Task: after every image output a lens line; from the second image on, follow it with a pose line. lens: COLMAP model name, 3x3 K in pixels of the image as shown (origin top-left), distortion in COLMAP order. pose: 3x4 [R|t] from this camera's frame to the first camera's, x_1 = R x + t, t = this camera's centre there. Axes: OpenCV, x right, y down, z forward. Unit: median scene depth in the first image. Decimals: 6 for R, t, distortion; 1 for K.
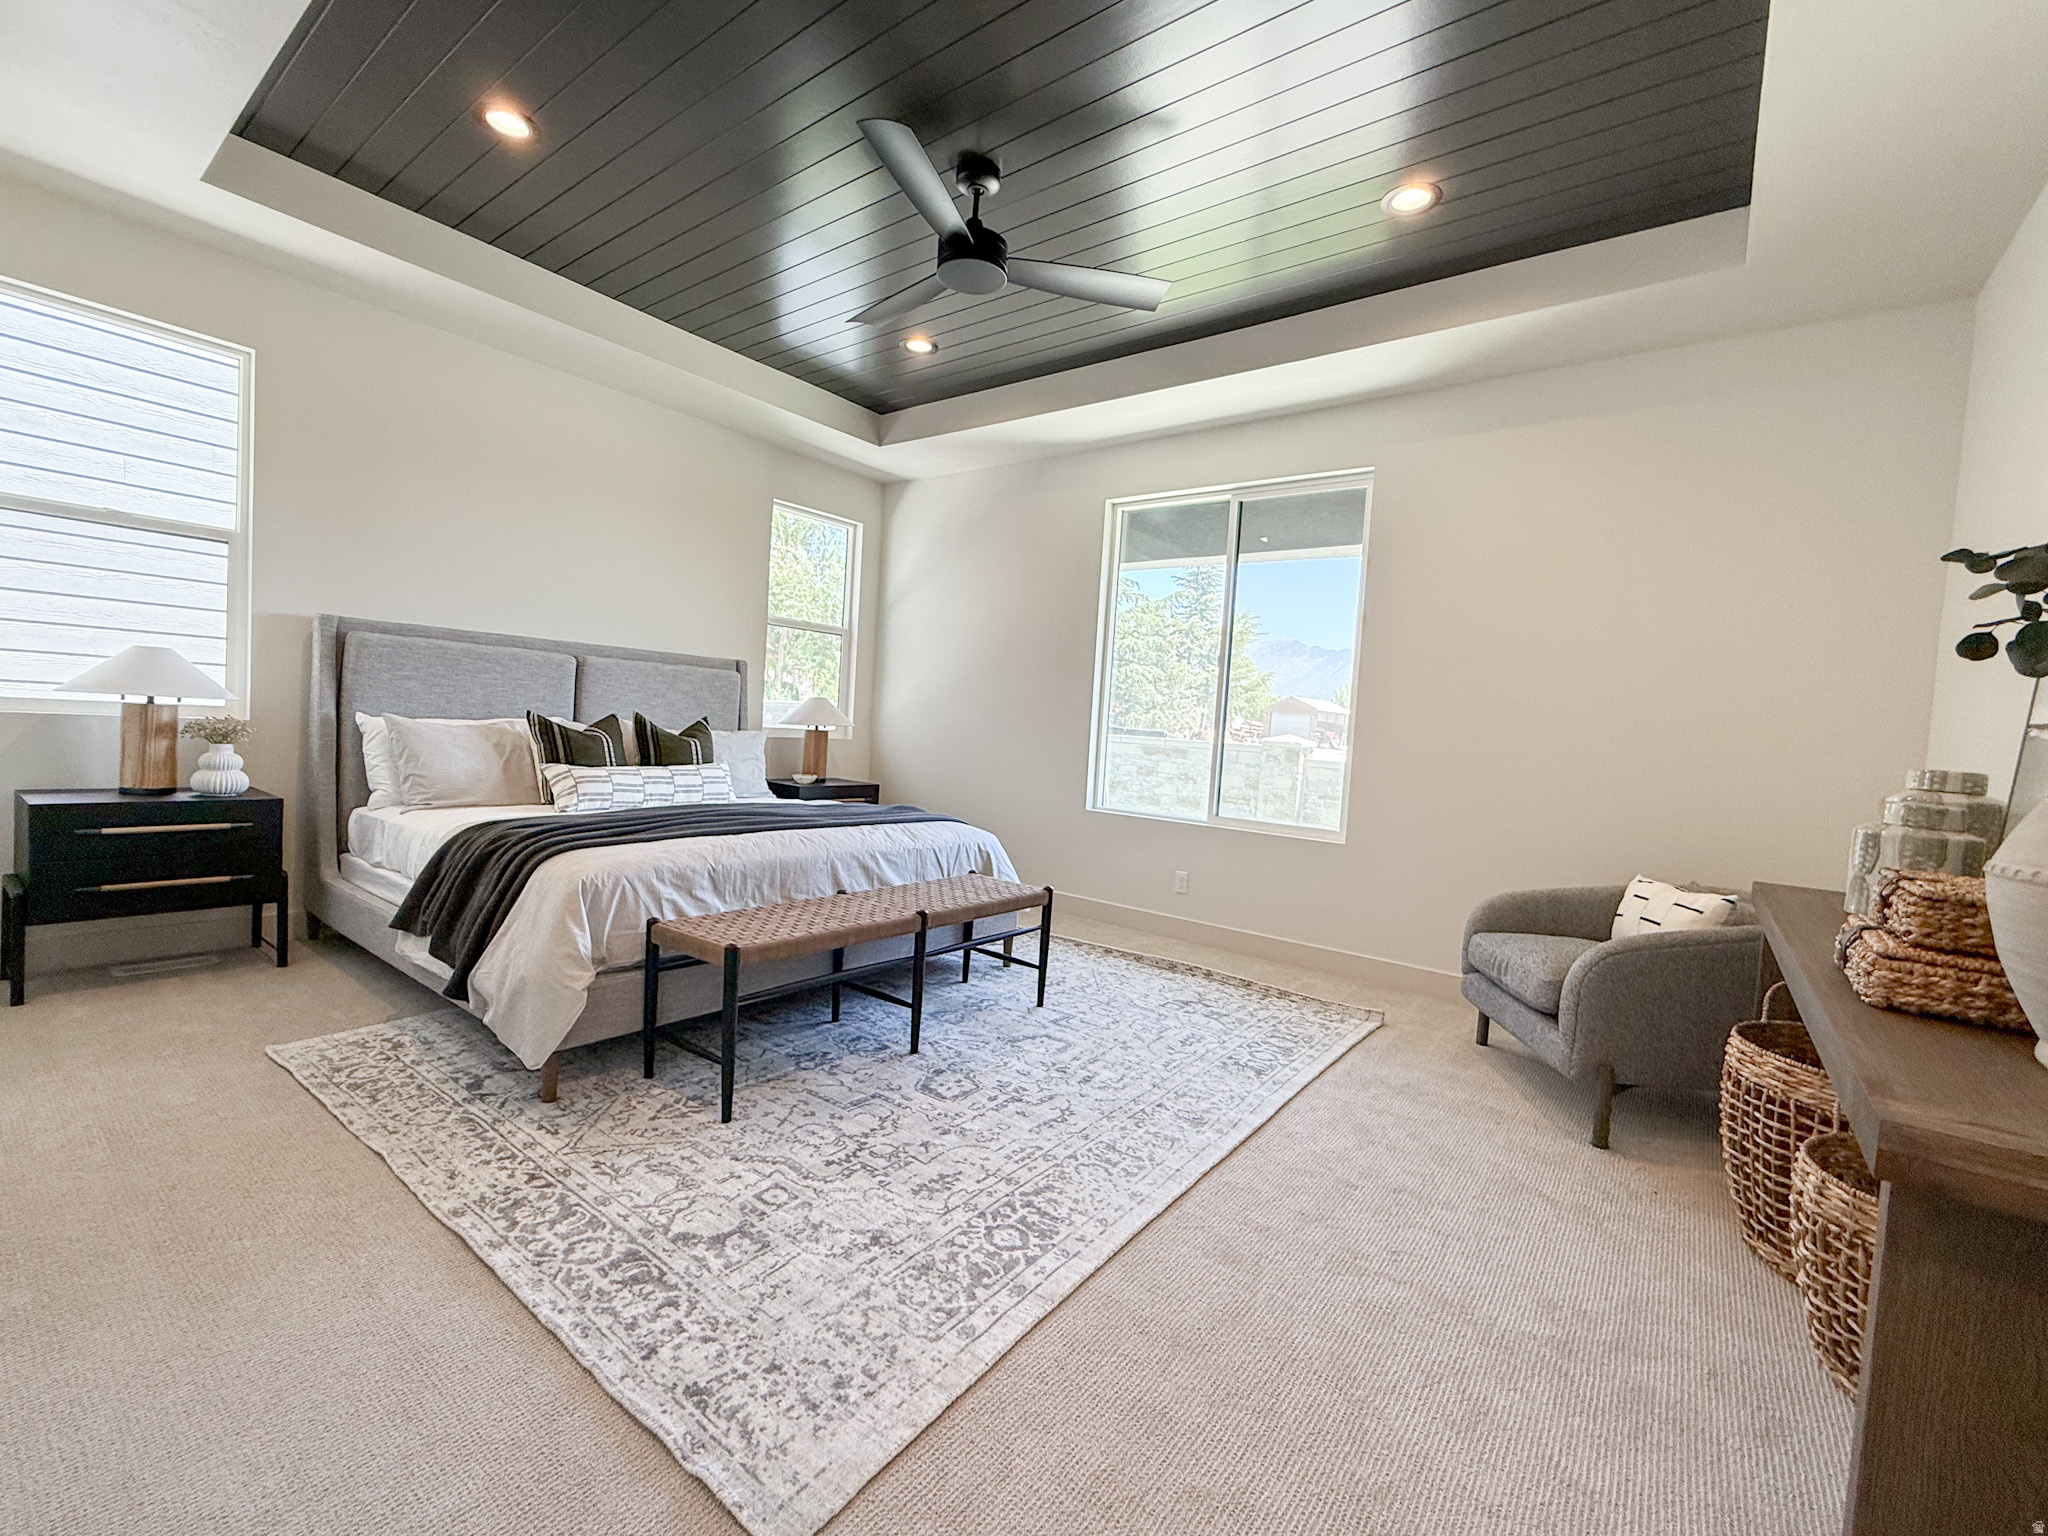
lens RADIAL K [[853.7, 0, 1024.0], [0, 853.7, 768.0], [0, 0, 1]] dist [-0.001237, -0.000119]
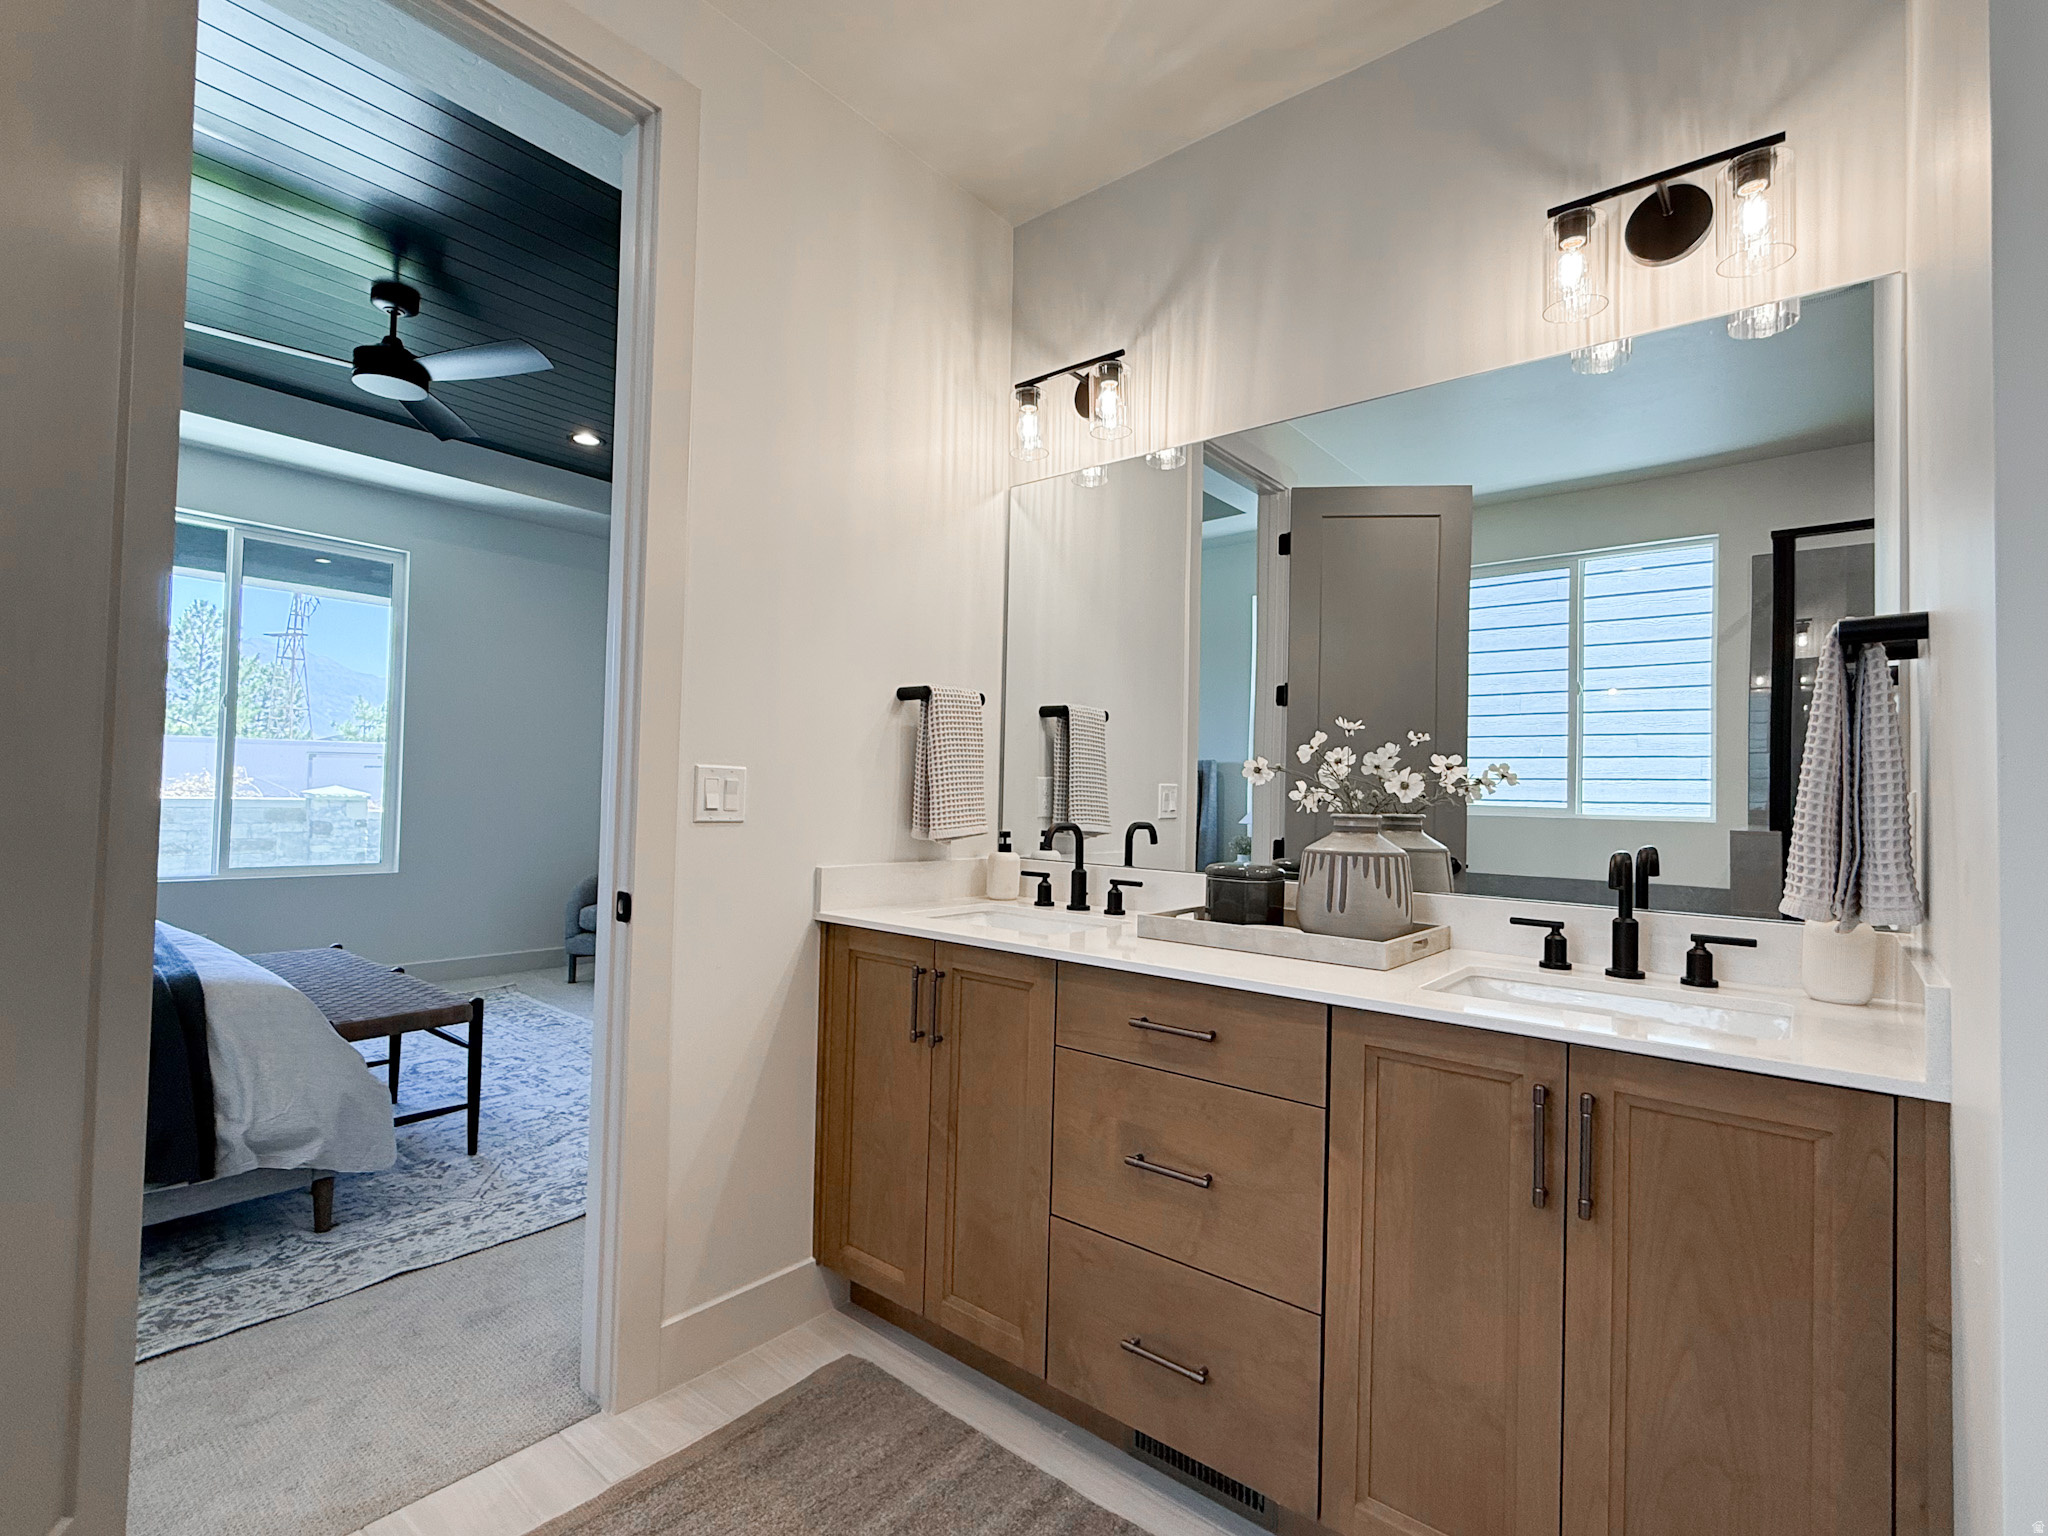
lens RADIAL K [[965.2, 0, 1024.0], [0, 965.2, 768.0], [0, 0, 1]] dist [0.000352, 0.000045]
pose [[0.035109, -0.035440, 0.998755, -1.527605], [0.031076, 0.998926, 0.034353, -0.118861], [-0.998900, 0.029831, 0.036173, 0.189802]]
